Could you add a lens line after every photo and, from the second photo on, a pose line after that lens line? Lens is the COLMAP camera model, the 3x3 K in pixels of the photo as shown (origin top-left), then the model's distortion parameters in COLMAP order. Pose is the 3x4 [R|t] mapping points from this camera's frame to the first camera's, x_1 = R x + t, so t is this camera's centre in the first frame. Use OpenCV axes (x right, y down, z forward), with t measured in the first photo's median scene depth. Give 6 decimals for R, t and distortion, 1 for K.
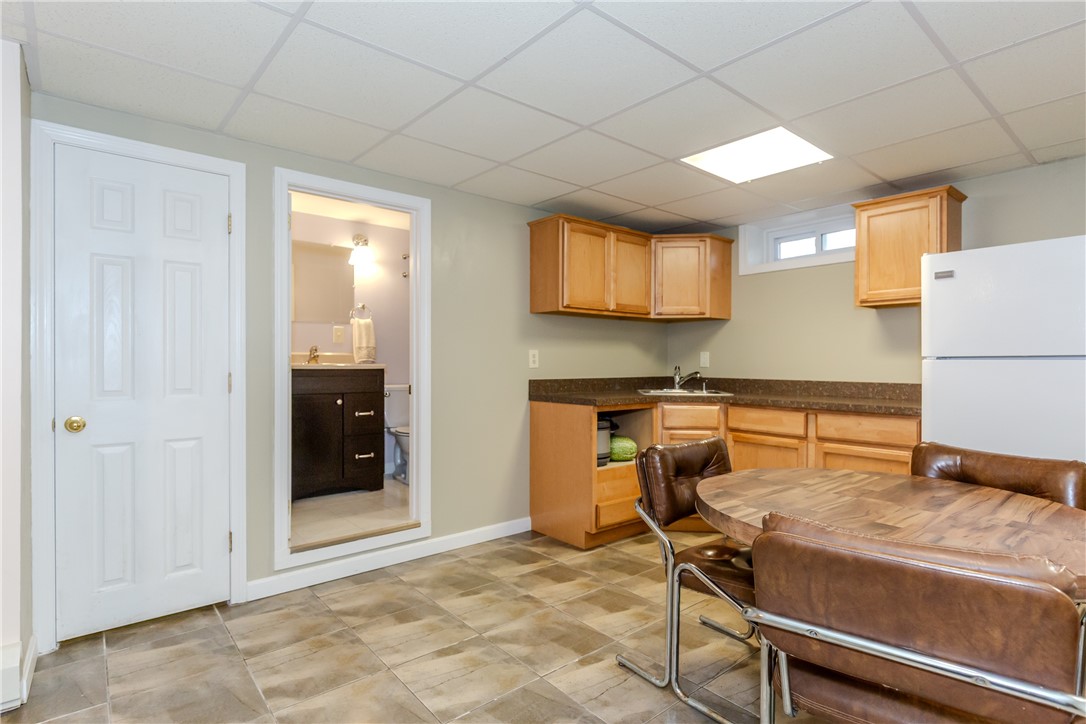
lens RADIAL K [[612.8, 0, 636.8], [0, 612.8, 361.0], [0, 0, 1]] dist [0.003972, 0.000767]
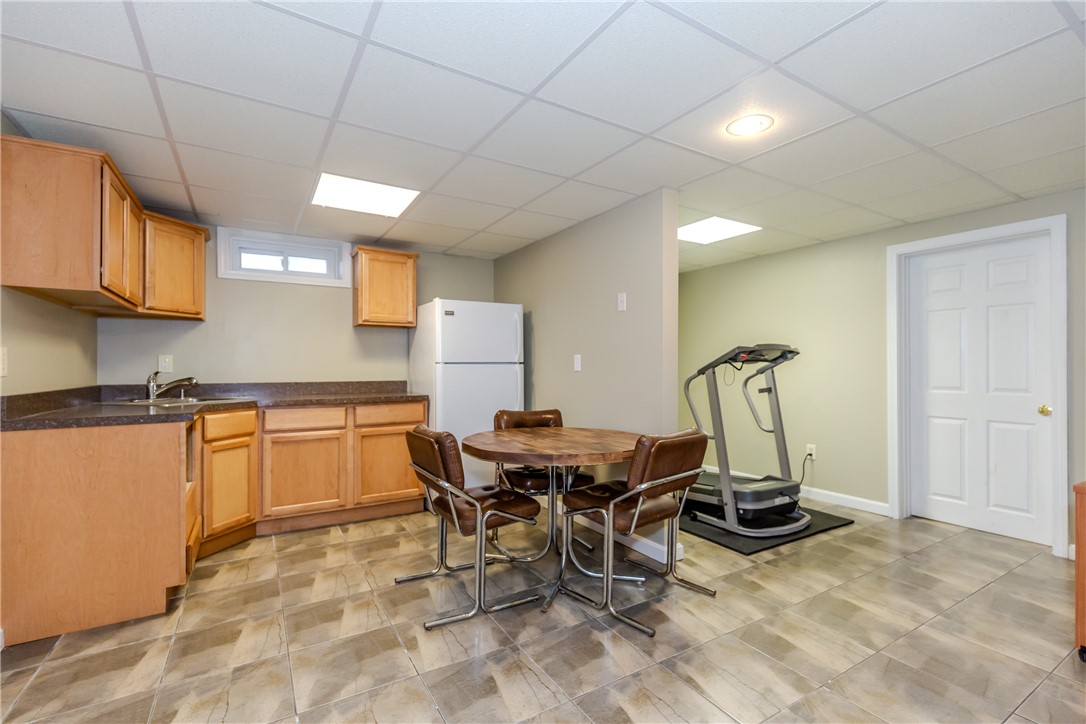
lens RADIAL K [[483.6, 0, 543.0], [0, 483.6, 362.0], [0, 0, 1]] dist [0.011153, -0.000053]
pose [[0.168727, 0.006330, 0.985642, -0.633003], [0.001257, 0.999977, -0.006637, 0.000517], [-0.985662, 0.002359, 0.168716, 0.452186]]
